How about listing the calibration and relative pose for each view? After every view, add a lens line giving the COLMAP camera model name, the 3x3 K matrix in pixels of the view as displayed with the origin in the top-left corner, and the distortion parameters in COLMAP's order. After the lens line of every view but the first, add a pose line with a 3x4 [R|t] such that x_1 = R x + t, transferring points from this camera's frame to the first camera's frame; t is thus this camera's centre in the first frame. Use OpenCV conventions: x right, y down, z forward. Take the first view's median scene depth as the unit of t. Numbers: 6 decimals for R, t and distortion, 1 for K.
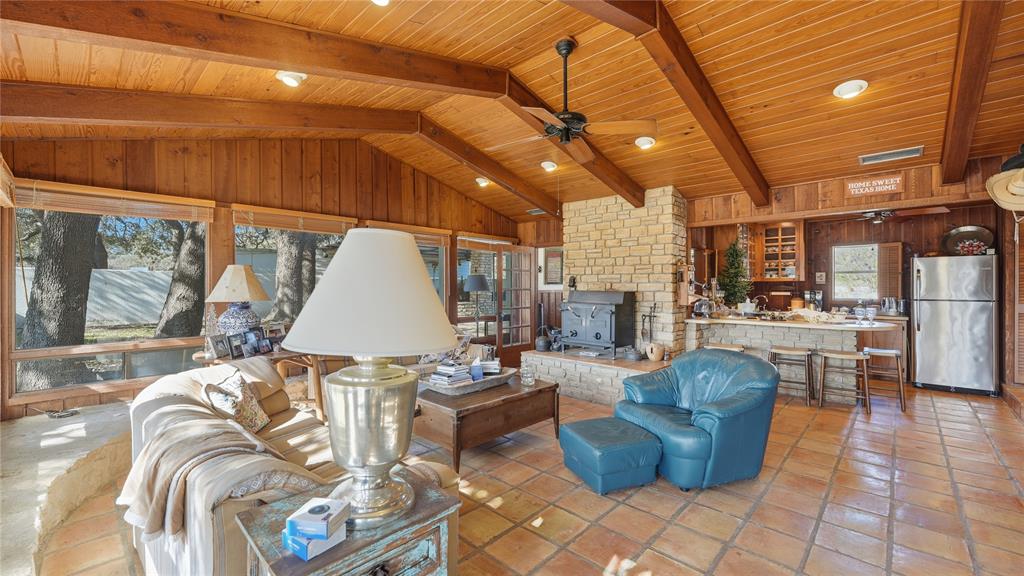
lens RADIAL K [[415.7, 0, 514.2], [0, 415.7, 284.9], [0, 0, 1]] dist [-0.001837, -0.000368]
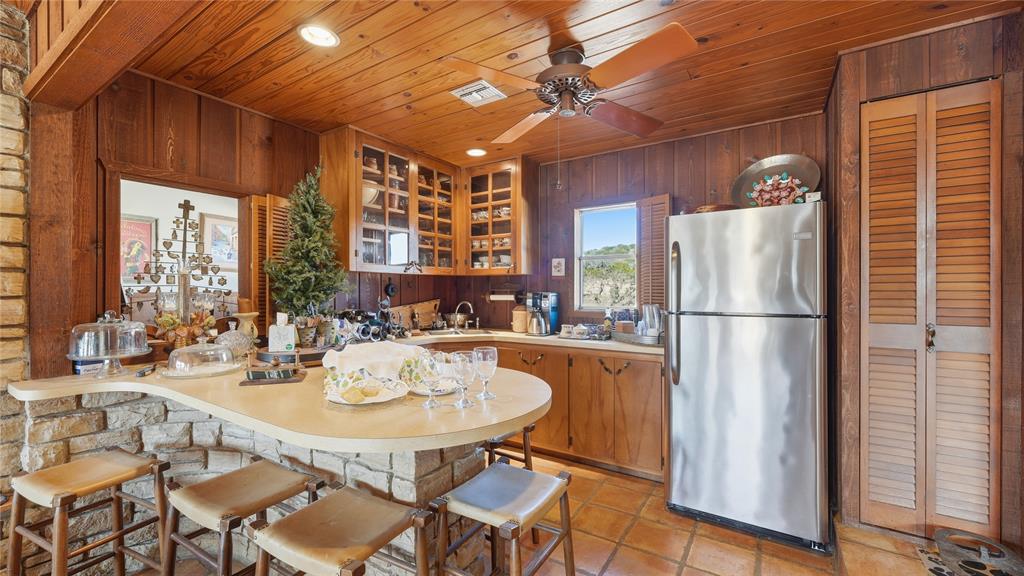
lens RADIAL K [[412.6, 0, 512.0], [0, 412.6, 288.0], [0, 0, 1]] dist [0.000867, 0.000015]
pose [[0.982821, 0.001556, 0.184554, 0.594158], [-0.001340, 0.999998, -0.001299, 0.009794], [-0.184556, 0.001029, 0.982821, 0.495794]]
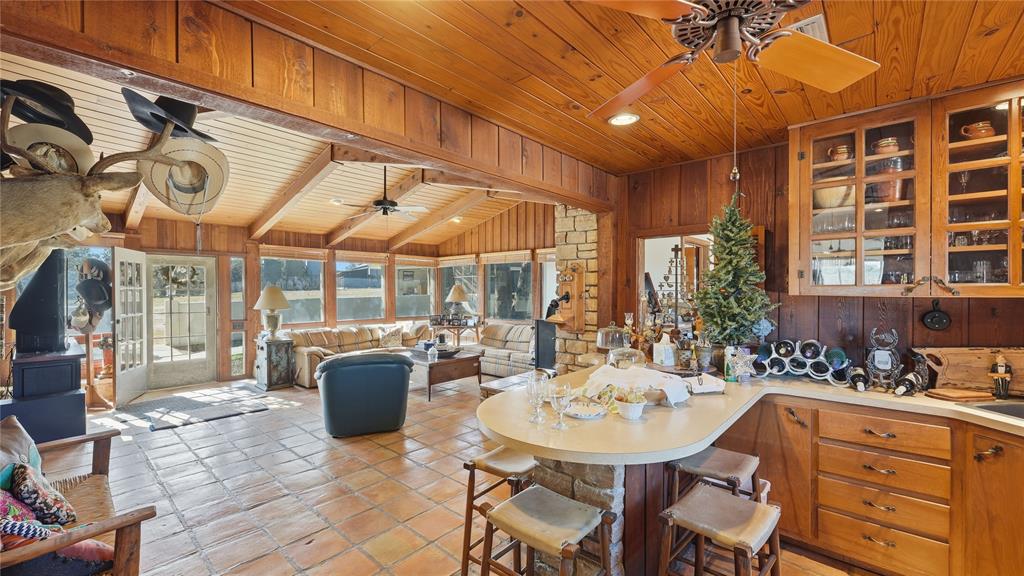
lens RADIAL K [[412.6, 0, 512.0], [0, 412.6, 288.0], [0, 0, 1]] dist [0.000867, 0.000015]
pose [[0.028834, 0.004451, -0.999574, 0.882711], [0.001587, 0.999989, 0.004499, -0.018758], [0.999583, -0.001716, 0.028827, 0.699090]]
